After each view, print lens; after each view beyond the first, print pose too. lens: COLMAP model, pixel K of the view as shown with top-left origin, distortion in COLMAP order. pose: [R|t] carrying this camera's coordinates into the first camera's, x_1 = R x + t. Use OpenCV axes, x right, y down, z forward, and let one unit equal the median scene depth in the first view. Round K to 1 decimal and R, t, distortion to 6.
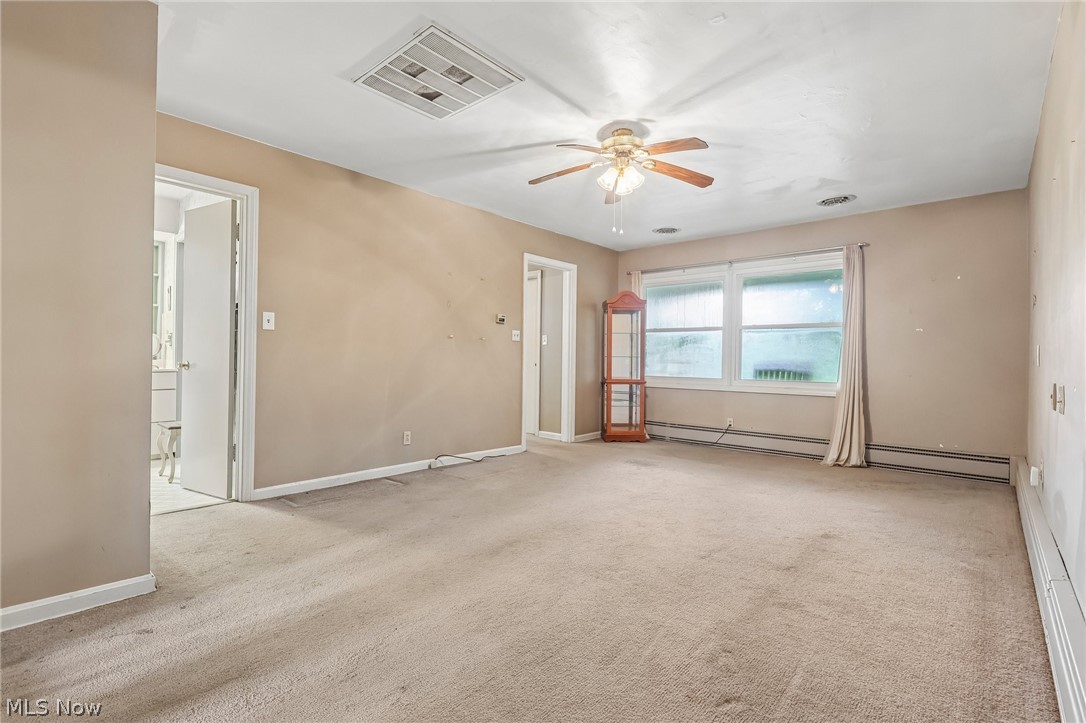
lens RADIAL K [[510.1, 0, 537.4], [0, 510.1, 358.1], [0, 0, 1]] dist [0.001596, 0.000300]
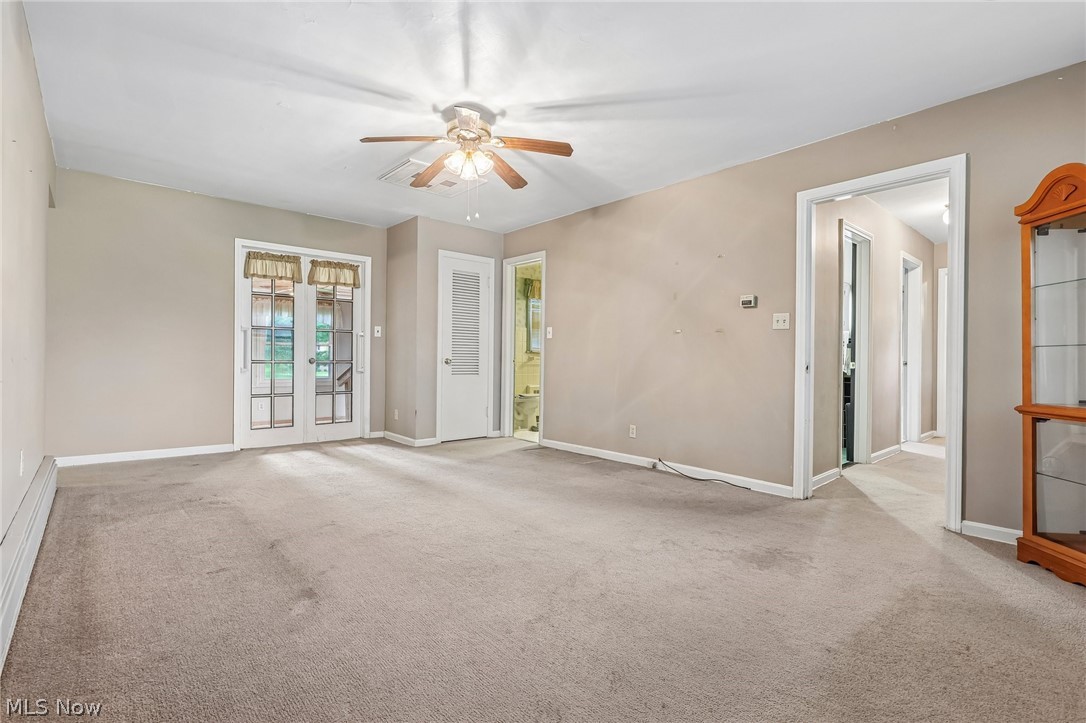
lens RADIAL K [[510.1, 0, 537.4], [0, 510.1, 358.1], [0, 0, 1]] dist [0.001596, 0.000300]
pose [[-0.124822, -0.016191, -0.992047, 0.824627], [-0.010270, 0.999834, -0.015026, 0.022814], [0.992126, 0.008313, -0.124968, 0.938268]]
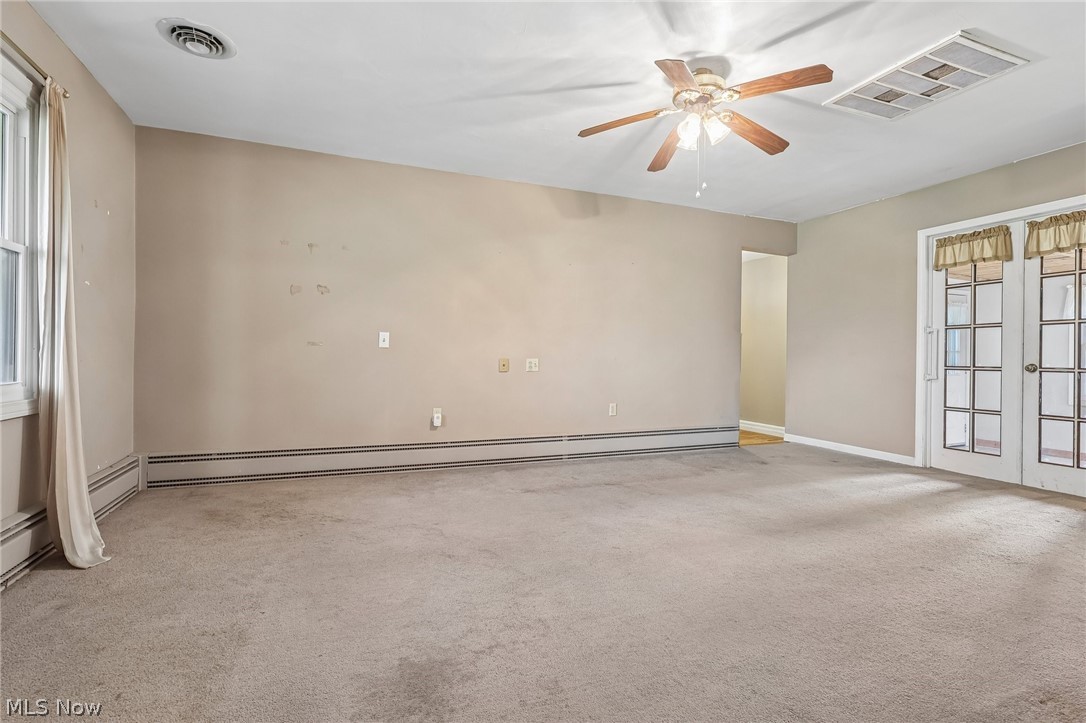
lens RADIAL K [[510.1, 0, 537.4], [0, 510.1, 358.1], [0, 0, 1]] dist [0.001596, 0.000300]
pose [[-0.891765, -0.025713, 0.451768, 0.013307], [-0.024525, 0.999663, 0.008487, 0.013712], [-0.451834, -0.003511, -0.892095, 1.389129]]
